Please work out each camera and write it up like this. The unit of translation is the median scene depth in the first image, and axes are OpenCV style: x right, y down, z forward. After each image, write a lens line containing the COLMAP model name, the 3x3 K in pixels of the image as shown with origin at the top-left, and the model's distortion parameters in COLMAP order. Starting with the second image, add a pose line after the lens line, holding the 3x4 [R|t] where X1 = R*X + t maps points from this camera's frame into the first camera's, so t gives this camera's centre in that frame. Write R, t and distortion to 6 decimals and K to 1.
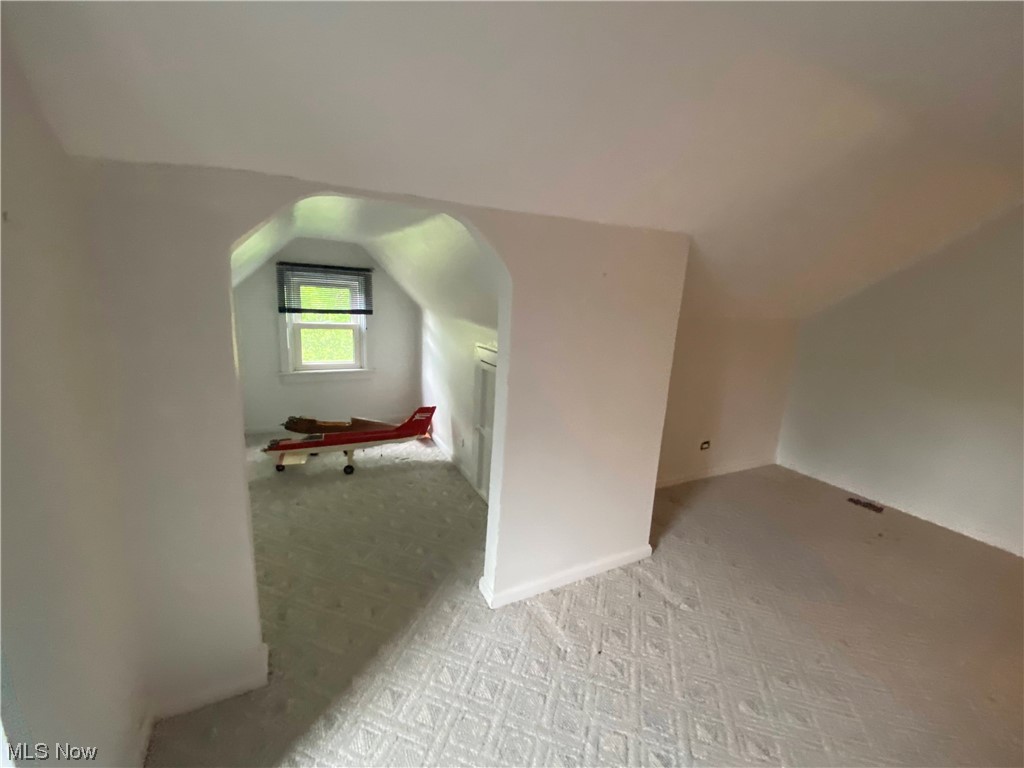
lens RADIAL K [[414.9, 0, 515.7], [0, 414.9, 379.4], [0, 0, 1]] dist [-0.001988, -0.000998]
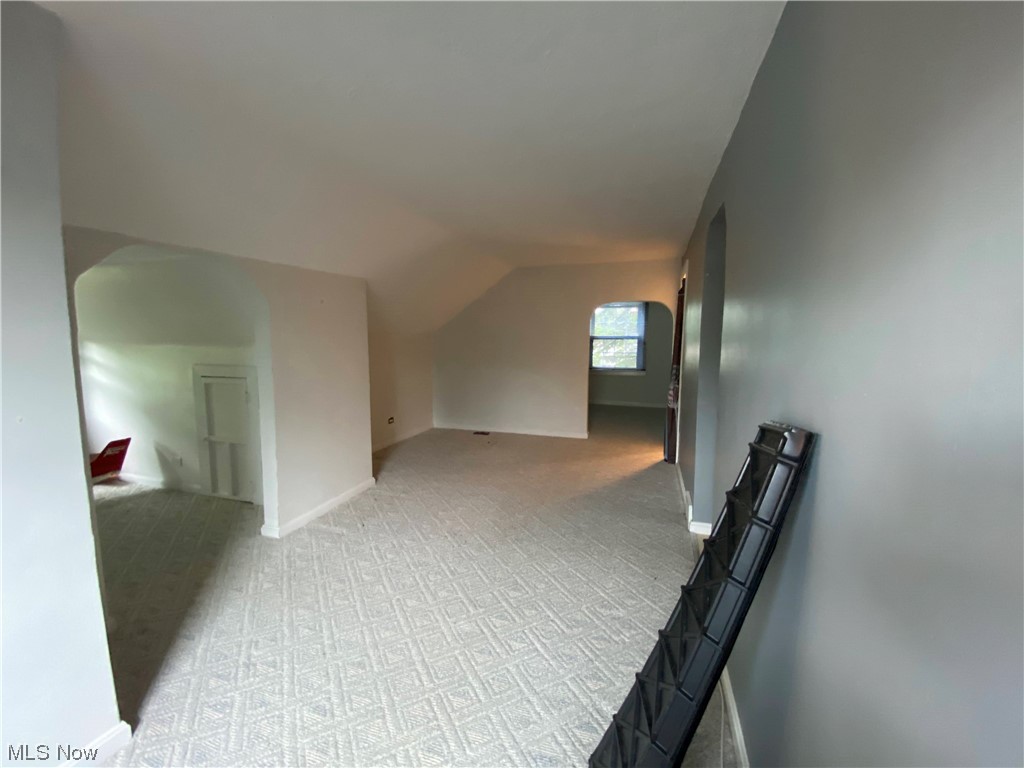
lens RADIAL K [[414.9, 0, 509.9], [0, 414.9, 379.7], [0, 0, 1]] dist [-0.001988, -0.000998]
pose [[0.707139, -0.125637, 0.695824, -0.356145], [0.181558, 0.983356, -0.006957, 0.158579], [-0.683368, 0.131252, 0.718179, -0.511243]]
